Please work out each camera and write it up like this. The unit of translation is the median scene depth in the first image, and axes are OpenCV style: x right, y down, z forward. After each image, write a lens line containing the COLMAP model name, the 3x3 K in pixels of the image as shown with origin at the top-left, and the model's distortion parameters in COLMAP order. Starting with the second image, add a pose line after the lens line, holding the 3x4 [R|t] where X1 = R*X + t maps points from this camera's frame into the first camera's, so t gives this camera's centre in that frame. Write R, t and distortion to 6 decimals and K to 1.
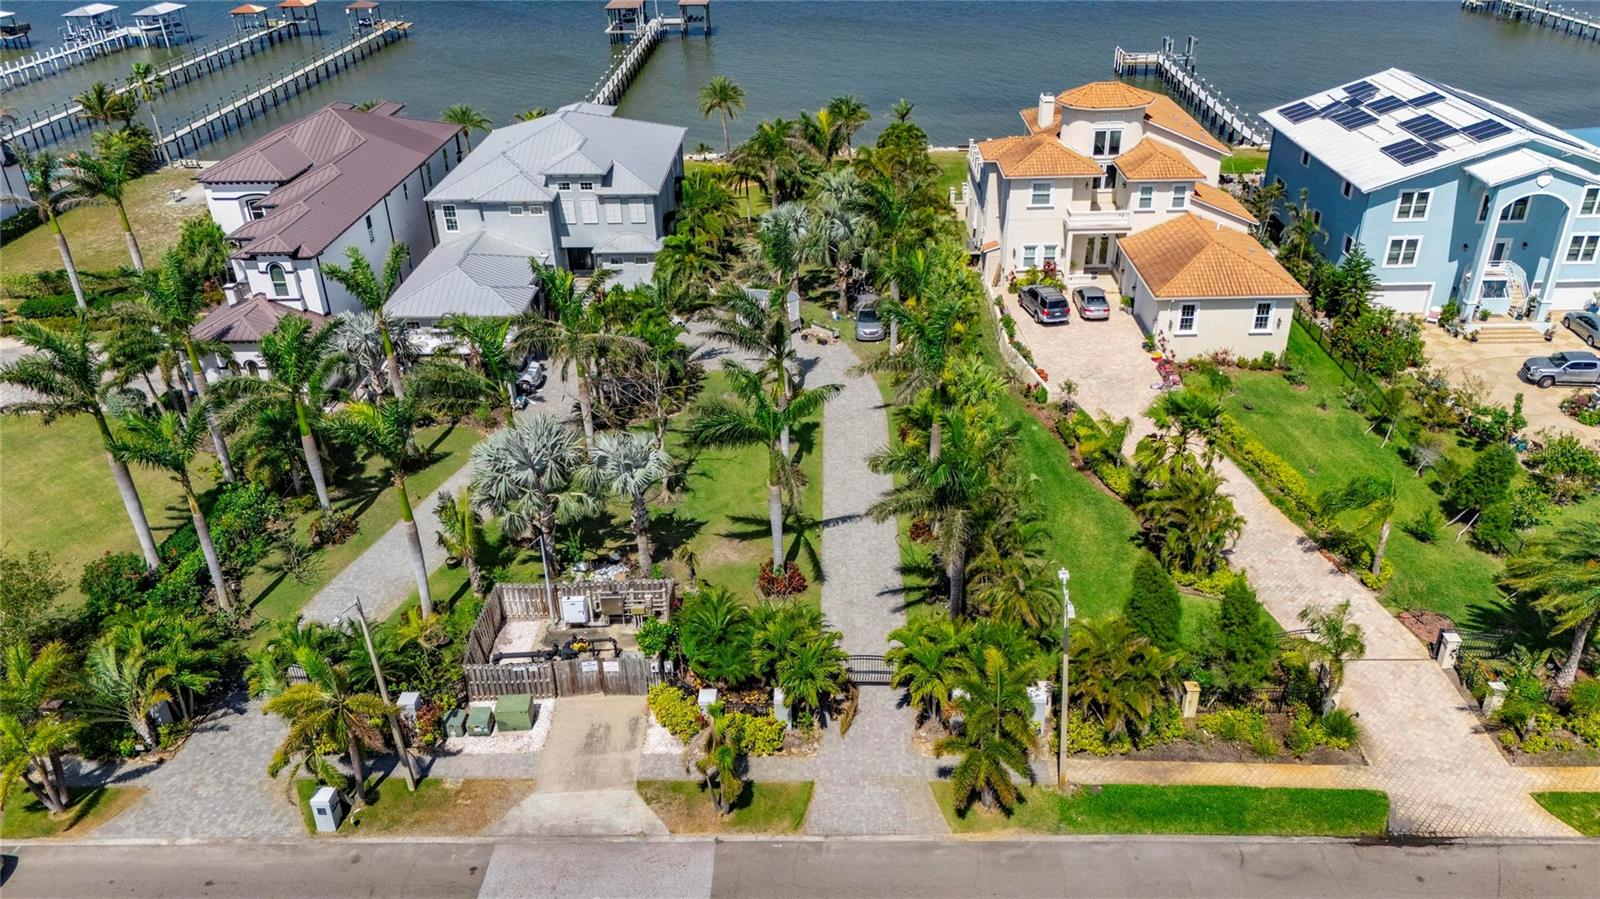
lens RADIAL K [[1174.6, 0, 808.3], [0, 1174.6, 452.1], [0, 0, 1]] dist [0.072408, -0.065490]
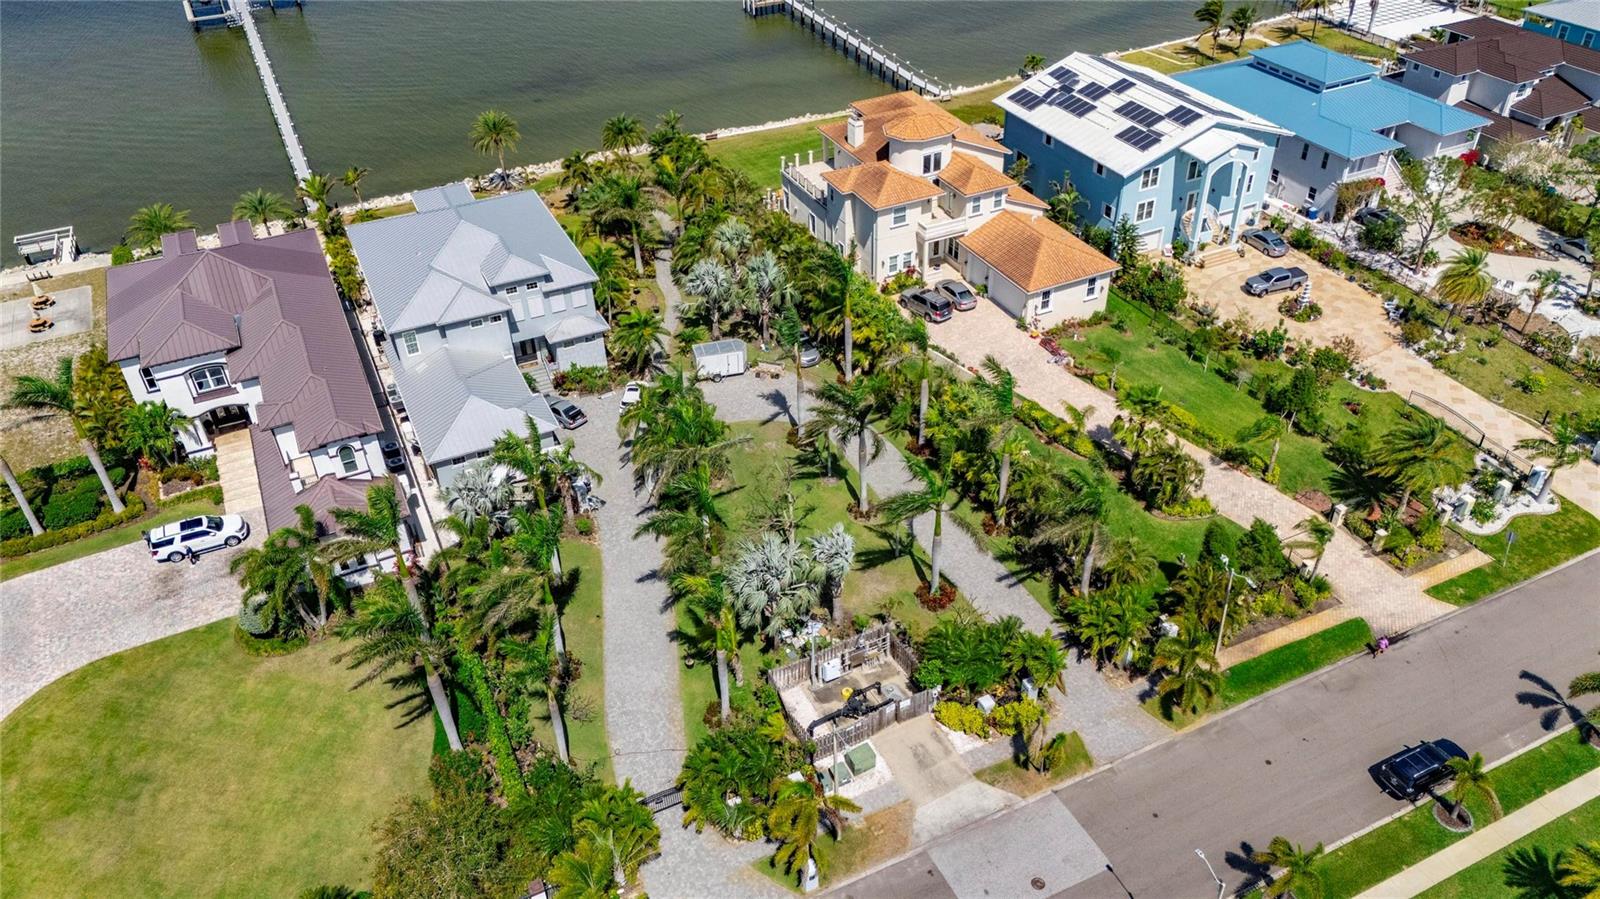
lens RADIAL K [[1174.6, 0, 808.3], [0, 1174.6, 452.1], [0, 0, 1]] dist [0.072408, -0.065490]
pose [[0.892515, -0.267630, 0.363030, -0.446824], [0.219701, 0.960944, 0.168280, -0.230904], [-0.393888, -0.070434, 0.916456, -0.125674]]
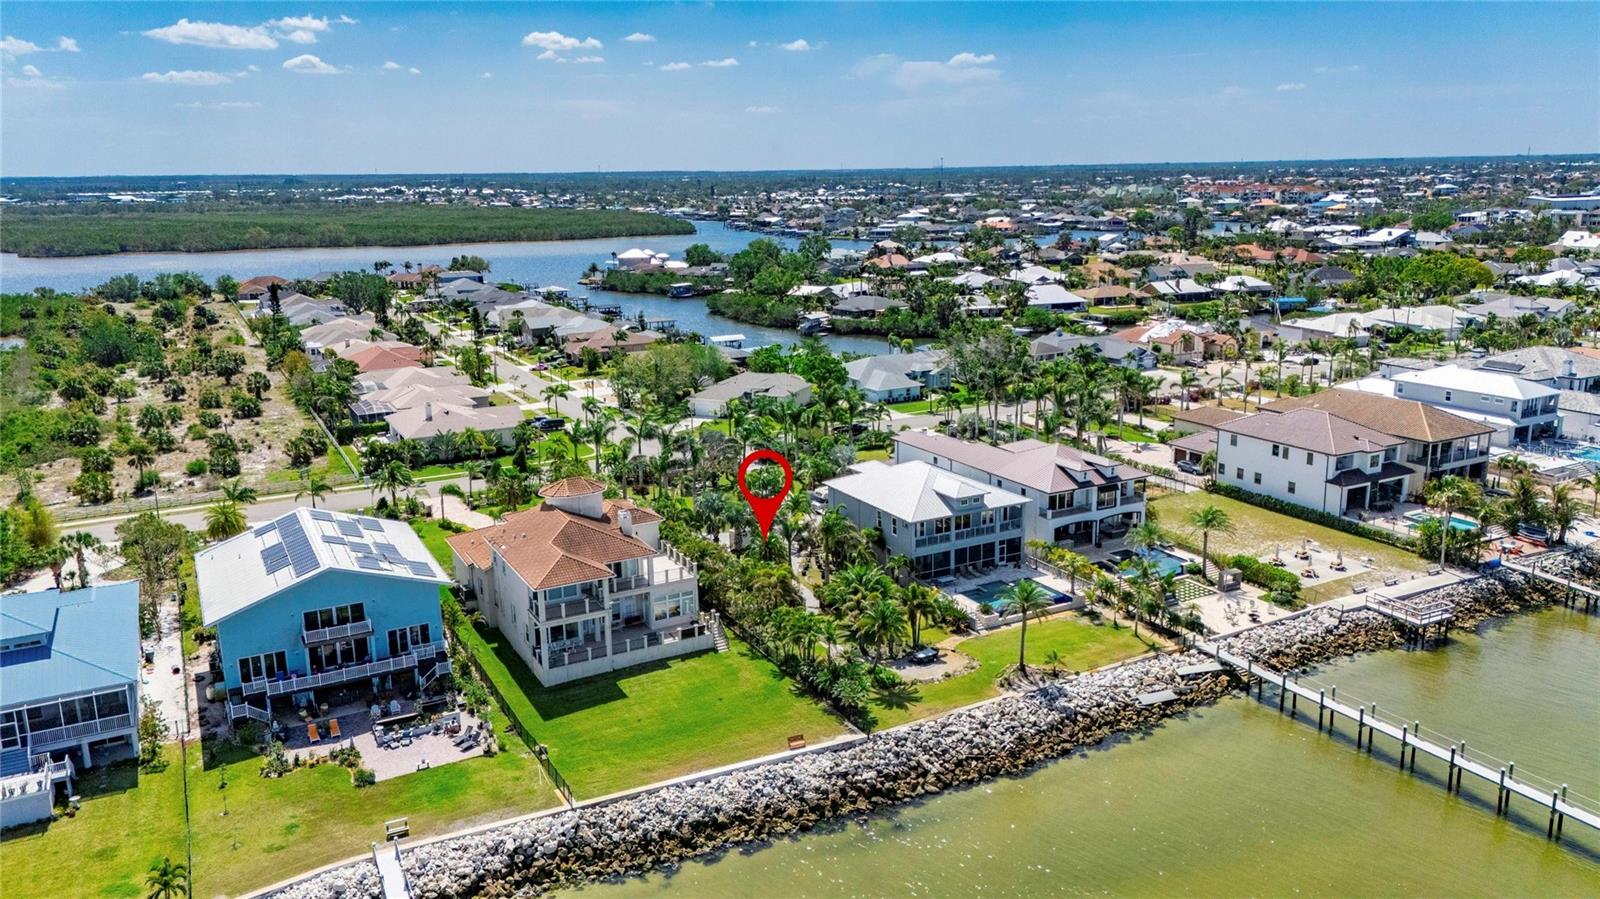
lens RADIAL K [[1174.6, 0, 808.3], [0, 1174.6, 452.1], [0, 0, 1]] dist [0.072408, -0.065490]
pose [[-0.866327, 0.148258, -0.476967, 0.766443], [-0.210284, 0.757916, 0.617531, -1.447415], [0.453055, 0.635282, -0.625426, 2.260447]]
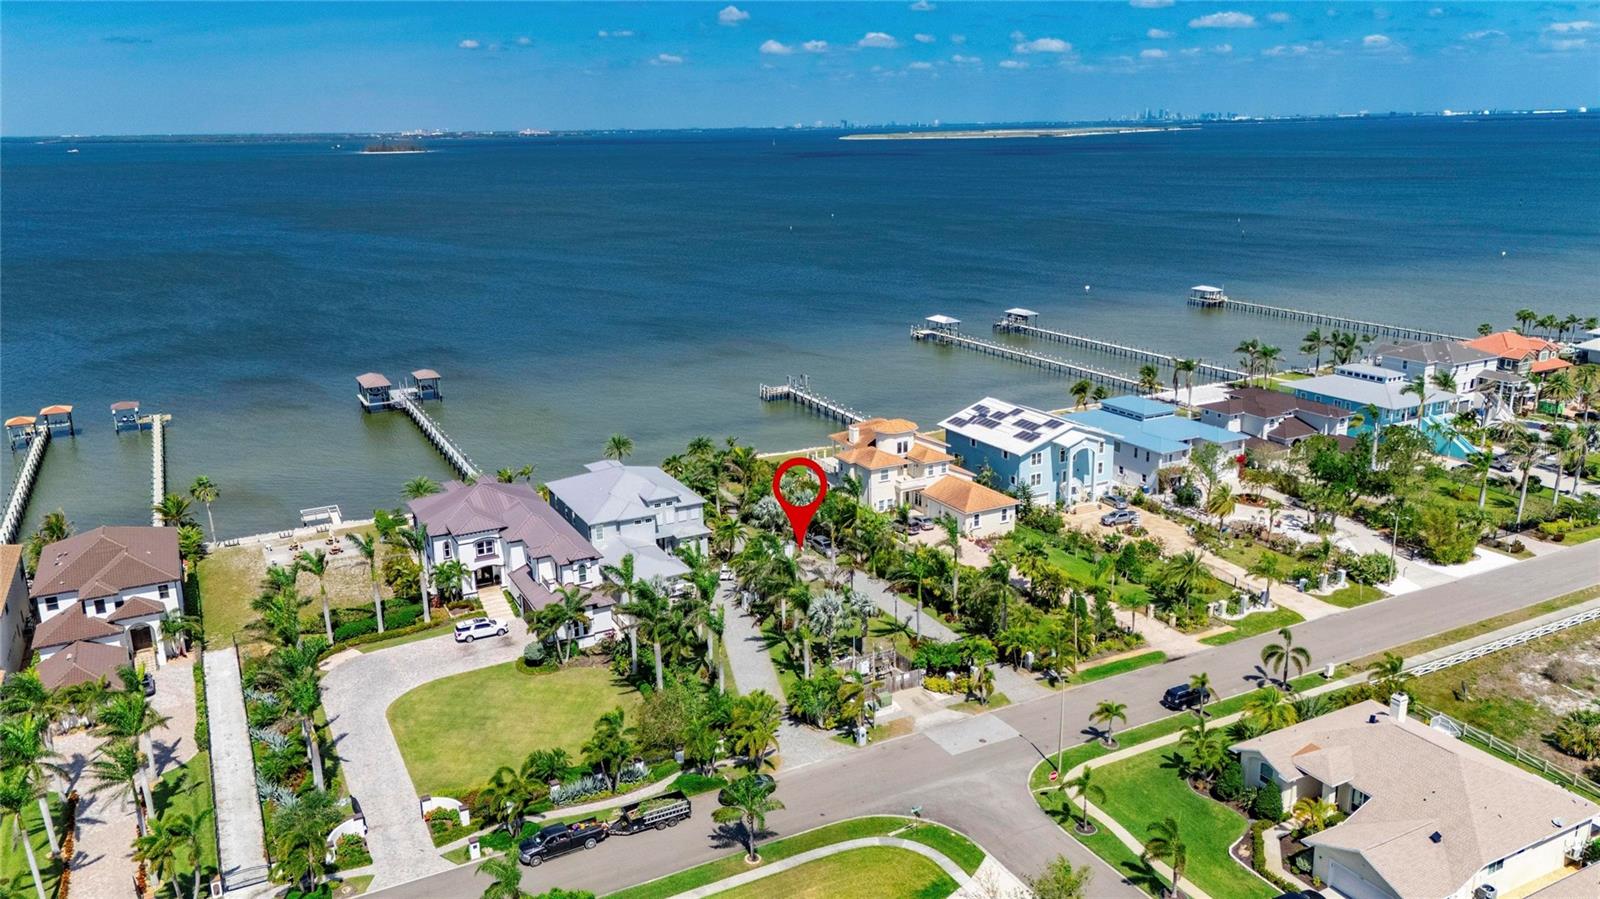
lens RADIAL K [[1176.1, 0, 806.9], [0, 1176.1, 444.3], [0, 0, 1]] dist [0.101988, -0.122211]
pose [[0.876594, -0.118989, 0.466288, -0.944732], [0.228839, 0.955454, -0.186386, 0.085127], [-0.423339, 0.270090, 0.864775, -0.777519]]
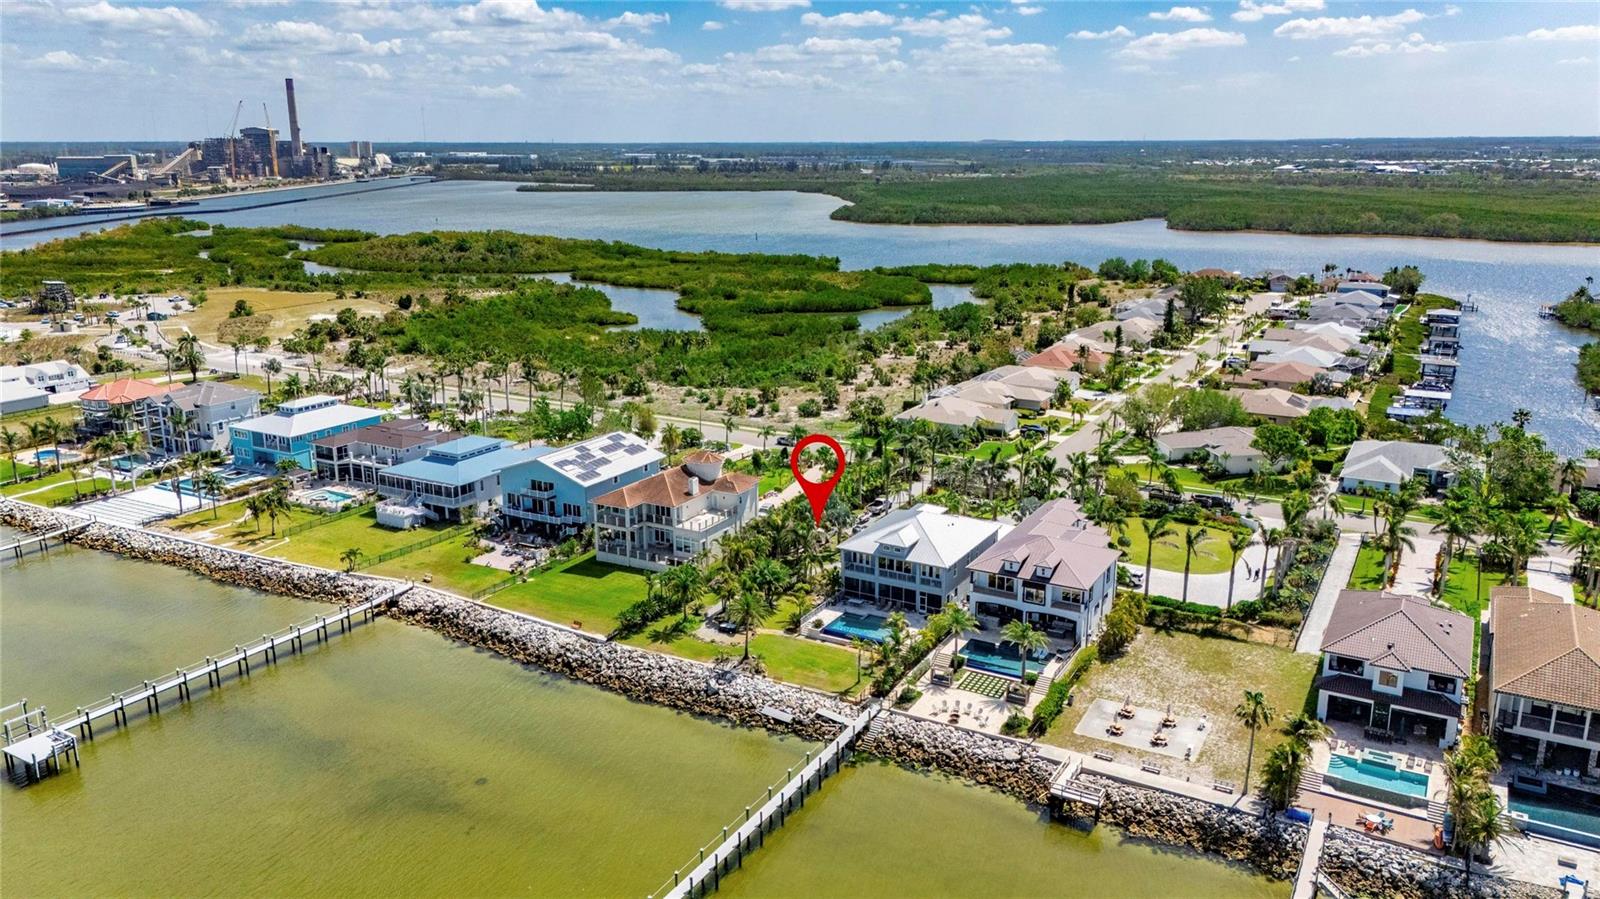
lens RADIAL K [[1173.6, 0, 806.6], [0, 1173.6, 448.8], [0, 0, 1]] dist [0.095300, -0.101022]
pose [[-0.879010, -0.098374, 0.466544, -1.072265], [0.245832, 0.744899, 0.620235, -1.844636], [-0.408543, 0.659885, -0.630591, 2.598355]]
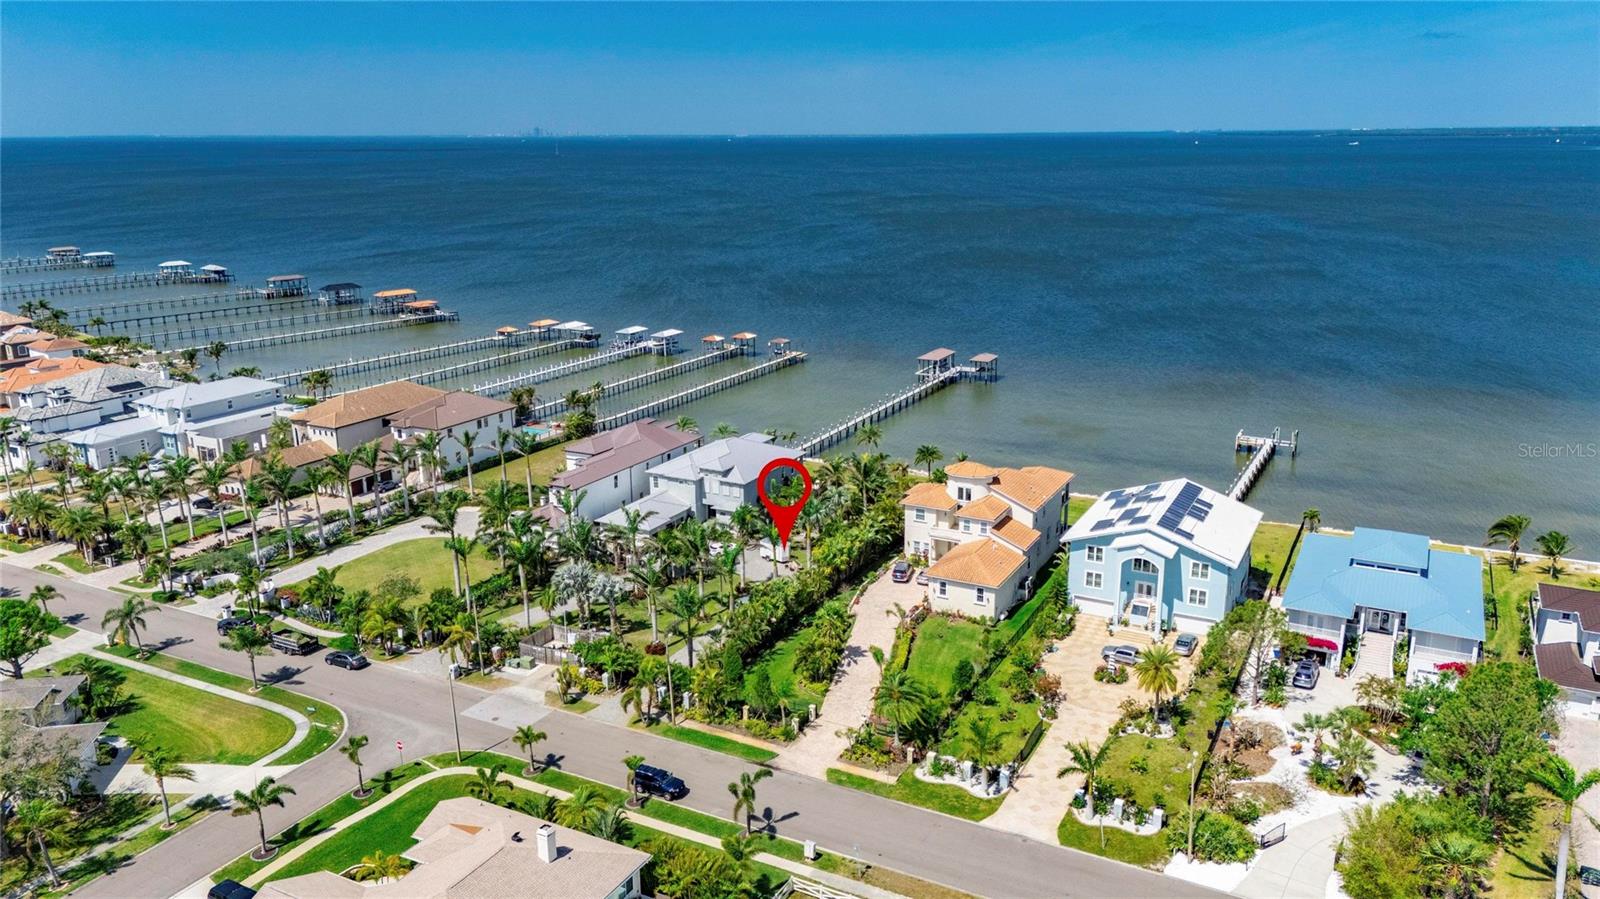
lens RADIAL K [[1173.6, 0, 806.6], [0, 1173.6, 448.8], [0, 0, 1]] dist [0.095300, -0.101022]
pose [[0.893315, 0.131864, -0.429652, 0.901867], [-0.227017, 0.957458, -0.178152, 0.057067], [0.387881, 0.256684, 0.885246, -0.806159]]
